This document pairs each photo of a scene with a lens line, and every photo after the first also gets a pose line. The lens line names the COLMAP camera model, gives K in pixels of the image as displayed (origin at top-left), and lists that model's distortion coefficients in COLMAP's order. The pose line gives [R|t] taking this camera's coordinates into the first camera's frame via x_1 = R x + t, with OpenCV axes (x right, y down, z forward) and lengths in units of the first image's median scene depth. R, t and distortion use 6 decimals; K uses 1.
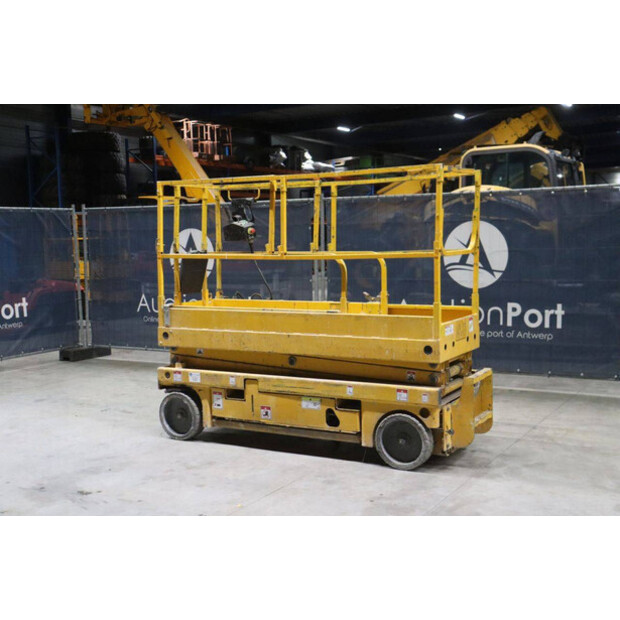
lens RADIAL K [[808.3, 0, 312.9], [0, 808.3, 307.6], [0, 0, 1]] dist [0.042221, 0.000000]
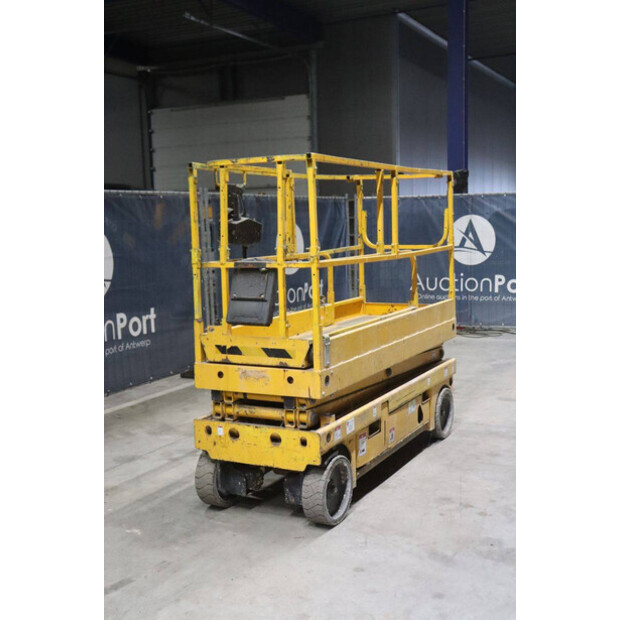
lens RADIAL K [[808.3, 0, 300.2], [0, 808.3, 309.9], [0, 0, 1]] dist [0.042221, 0.000000]
pose [[-0.019935, -0.093055, 0.995461, -0.965396], [0.119147, 0.988343, 0.094775, -0.104136], [-0.992676, 0.120496, -0.008615, 1.151951]]
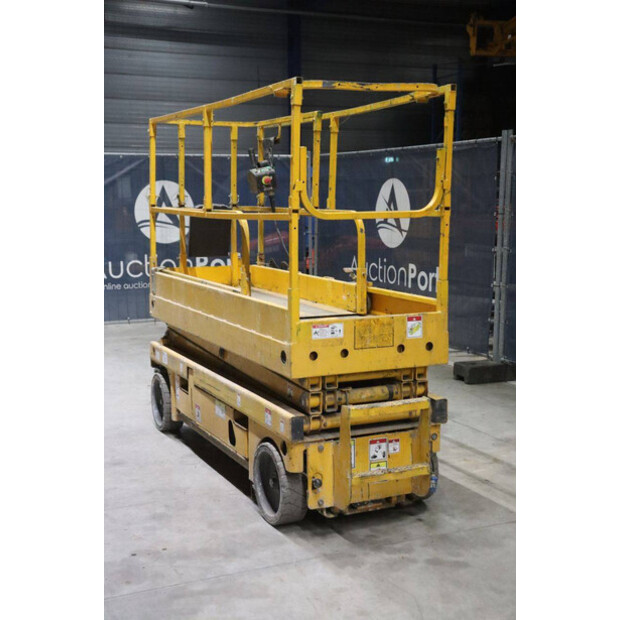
lens RADIAL K [[901.8, 0, 312.5], [0, 901.8, 313.0], [0, 0, 1]] dist [0.089270, 0.000000]
pose [[0.814740, 0.092172, -0.572453, 0.555049], [-0.064783, 0.995573, 0.068098, -0.035465], [0.576196, -0.018397, 0.817105, 0.370614]]
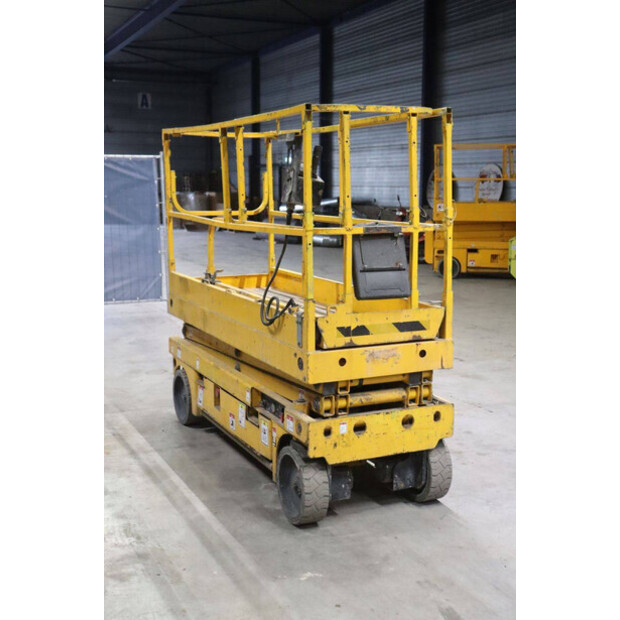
lens RADIAL K [[853.5, 0, 312.4], [0, 853.5, 311.6], [0, 0, 1]] dist [0.055498, 0.000000]
pose [[-0.816399, -0.069664, 0.573271, -0.551782], [0.068321, 0.974074, 0.215667, -0.171171], [-0.573433, 0.215237, -0.790473, 1.807695]]
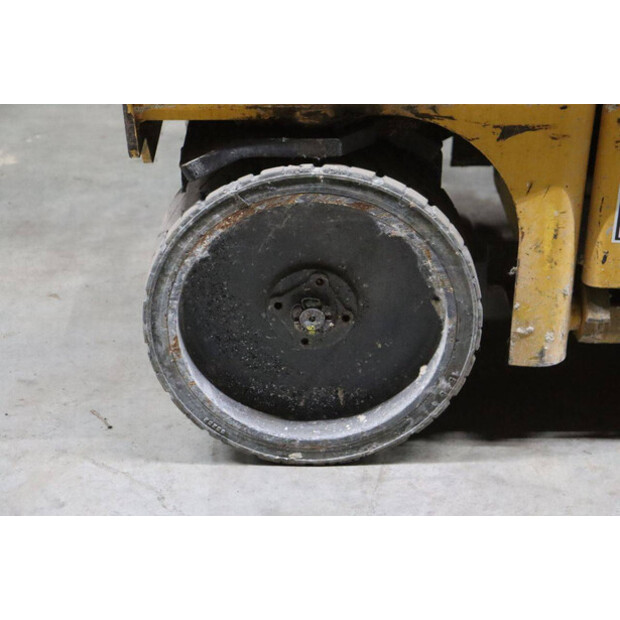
lens RADIAL K [[1205.9, 0, 305.5], [0, 1205.9, 315.6], [0, 0, 1]] dist [0.250016, 0.000000]
pose [[0.859611, -0.220191, 0.461070, -0.300128], [0.034580, 0.925380, 0.377459, 0.058642], [-0.509778, -0.308524, 0.803081, 0.937189]]
